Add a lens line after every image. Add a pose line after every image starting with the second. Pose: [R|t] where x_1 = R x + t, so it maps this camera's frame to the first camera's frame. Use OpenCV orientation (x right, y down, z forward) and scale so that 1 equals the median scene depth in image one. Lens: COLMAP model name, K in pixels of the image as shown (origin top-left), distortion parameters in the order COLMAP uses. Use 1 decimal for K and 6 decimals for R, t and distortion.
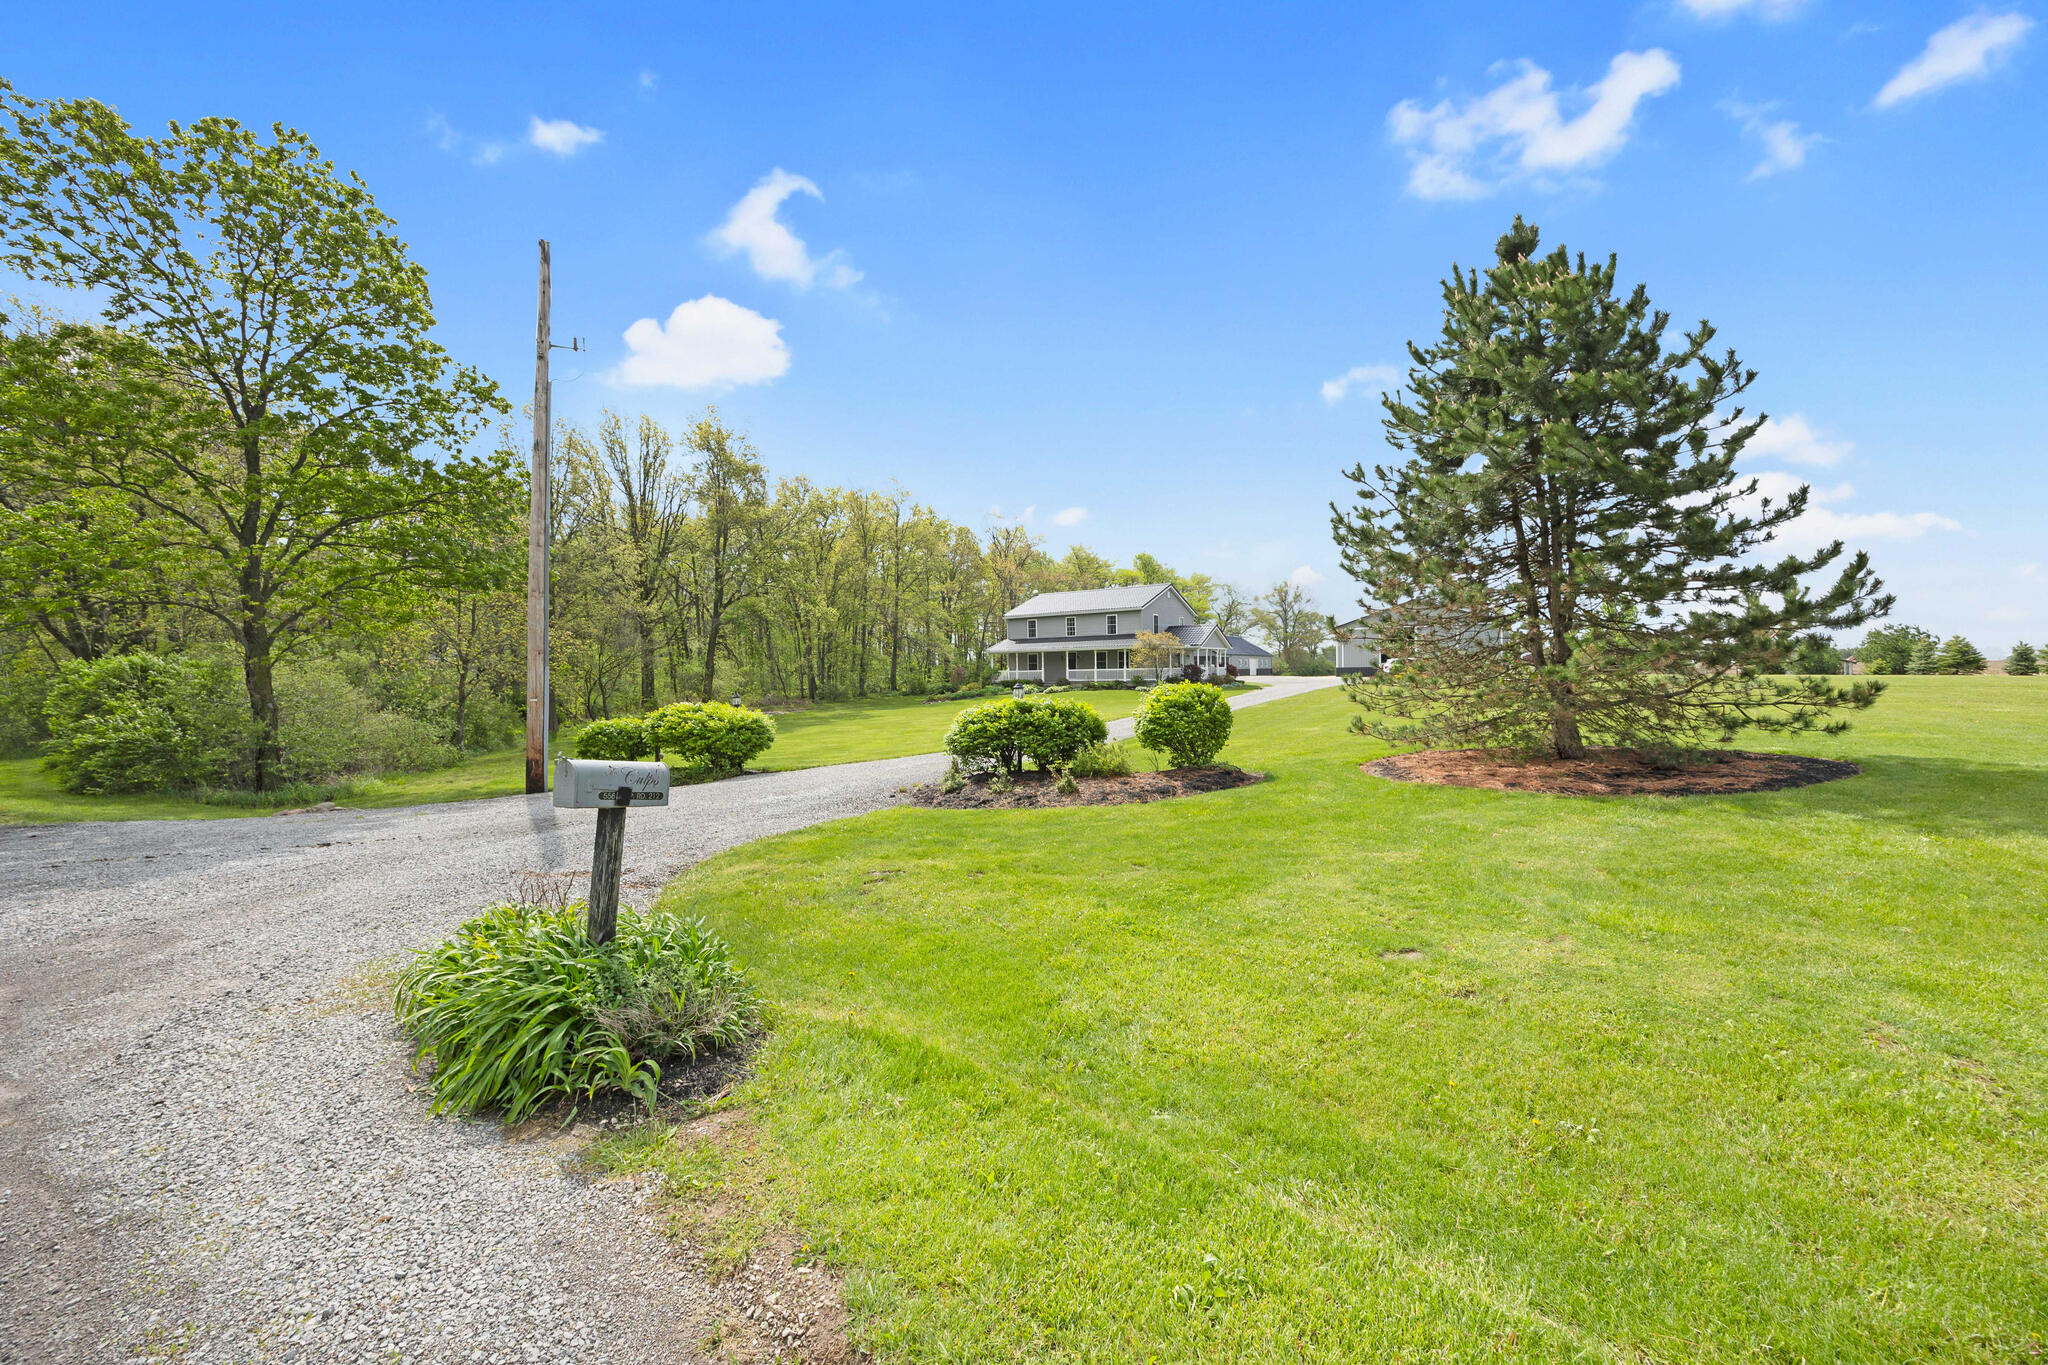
lens RADIAL K [[780.1, 0, 1023.2], [0, 780.1, 676.6], [0, 0, 1]] dist [-0.000144, -0.000014]
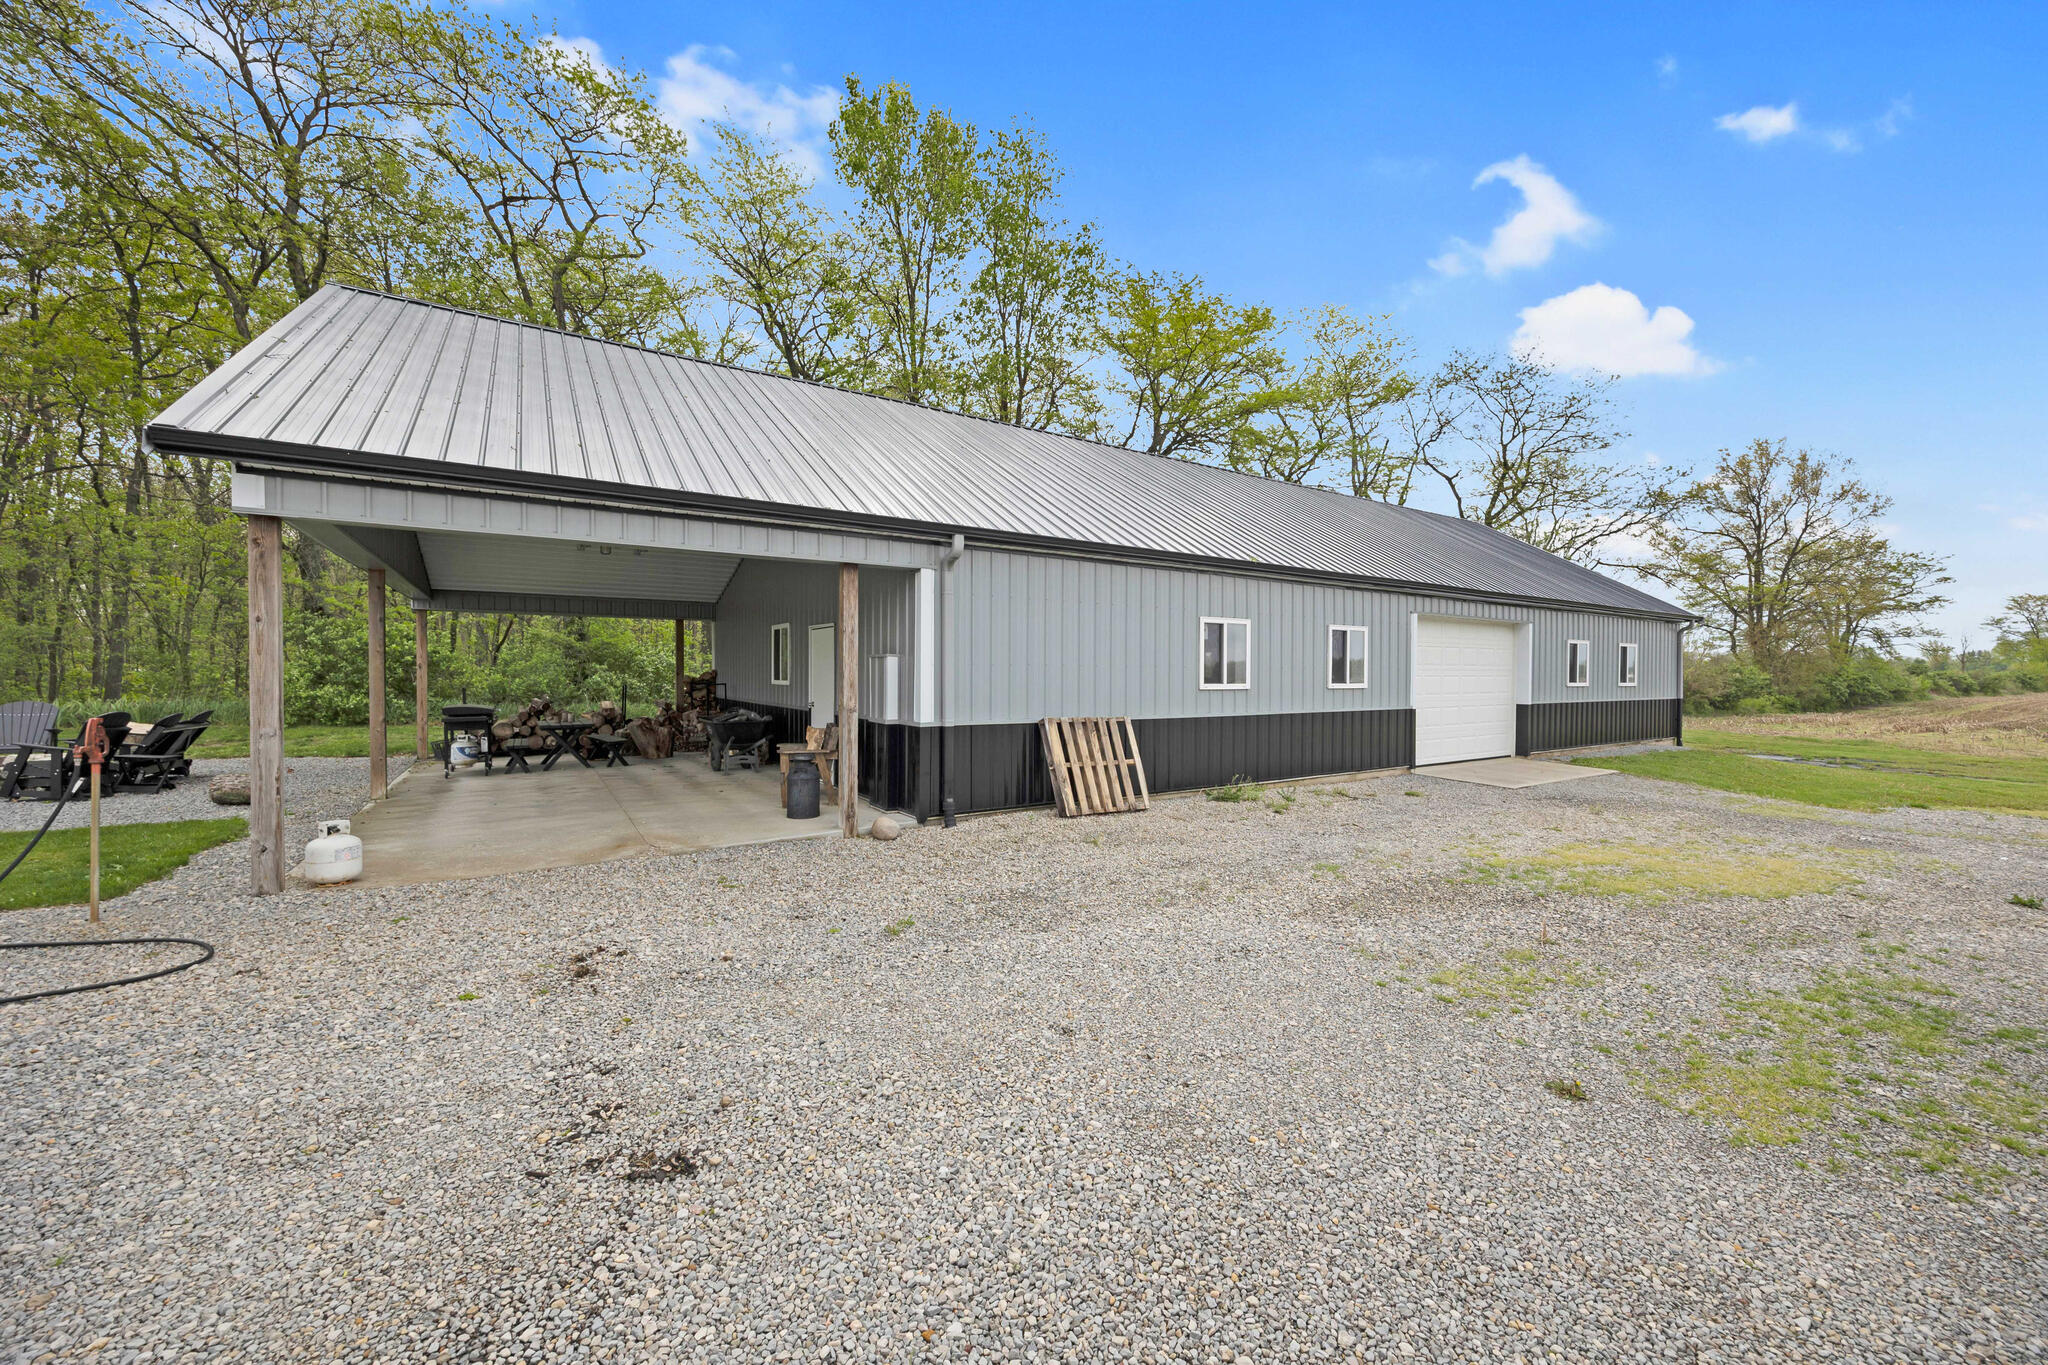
lens RADIAL K [[780.1, 0, 1025.3], [0, 780.1, 682.2], [0, 0, 1]] dist [-0.000144, -0.000014]
pose [[0.902562, 0.006562, -0.430510, 0.195245], [-0.005474, 0.999978, 0.003766, -0.014949], [0.430525, -0.001043, 0.902578, 0.557827]]
